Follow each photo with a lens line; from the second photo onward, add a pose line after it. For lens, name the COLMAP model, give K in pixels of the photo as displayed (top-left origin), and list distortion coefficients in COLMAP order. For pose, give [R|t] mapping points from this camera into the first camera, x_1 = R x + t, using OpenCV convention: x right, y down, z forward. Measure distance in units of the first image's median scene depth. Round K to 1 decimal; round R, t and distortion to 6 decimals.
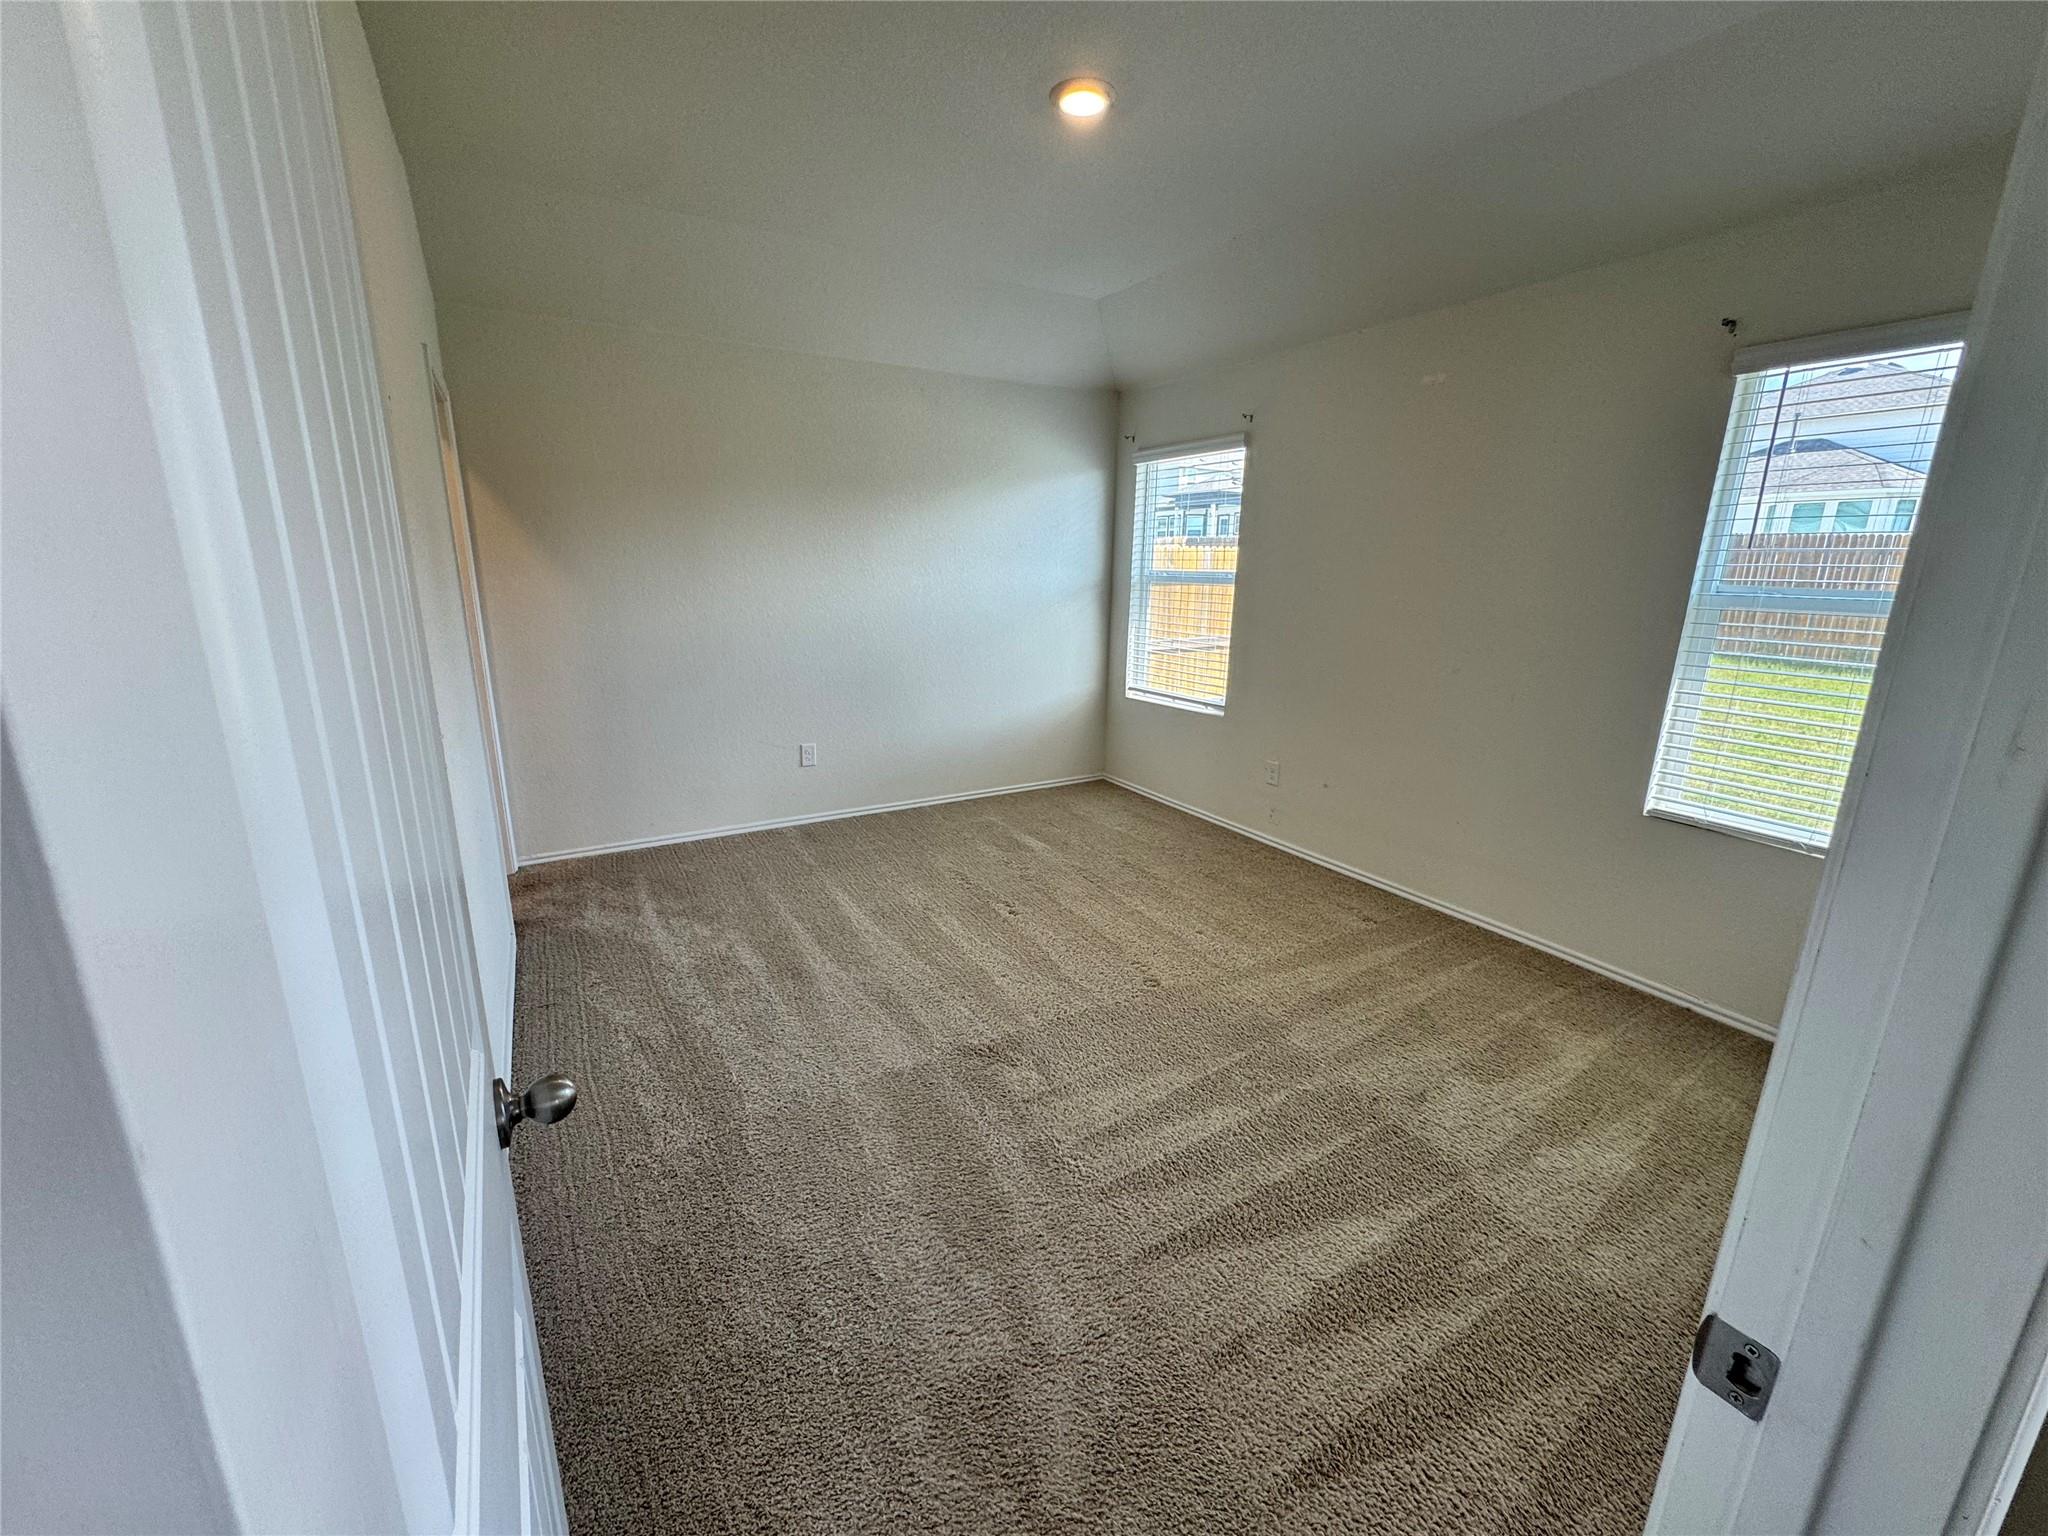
lens RADIAL K [[834.3, 0, 1029.1], [0, 834.3, 770.5], [0, 0, 1]] dist [0.001596, 0.000101]
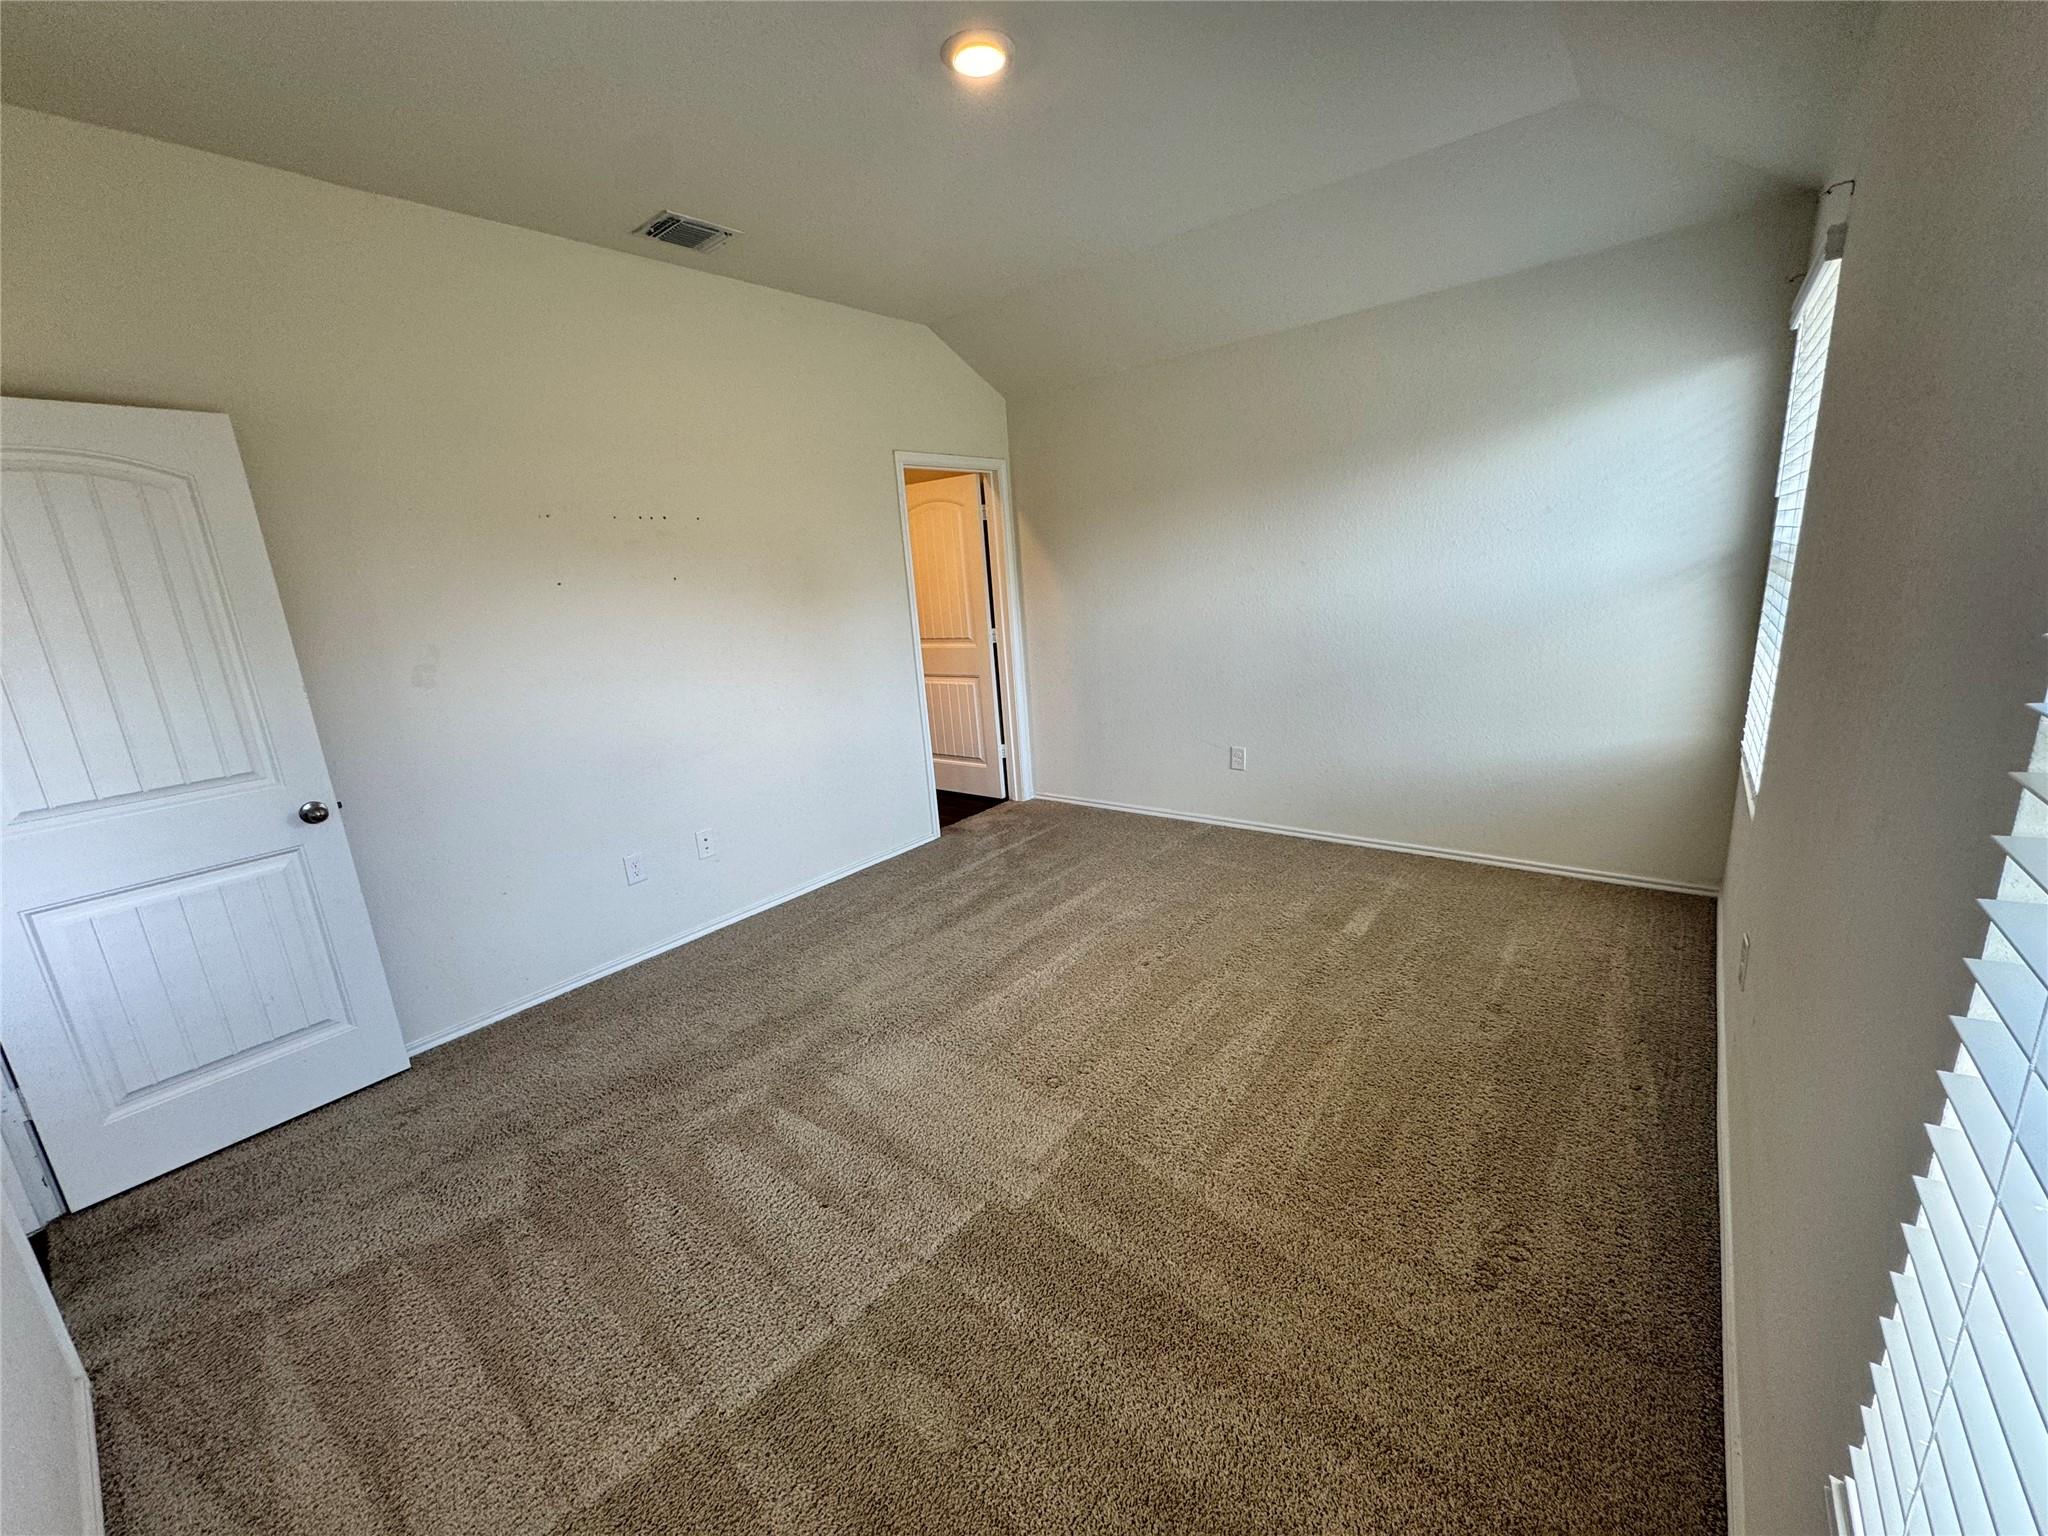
lens RADIAL K [[814.1, 0, 1014.0], [0, 814.1, 768.0], [0, 0, 1]] dist [0.000341, 0.000008]
pose [[0.344692, 0.185983, -0.920108, 0.656857], [-0.154262, 0.978074, 0.139910, -0.125576], [0.925954, 0.093711, 0.365824, 0.521314]]
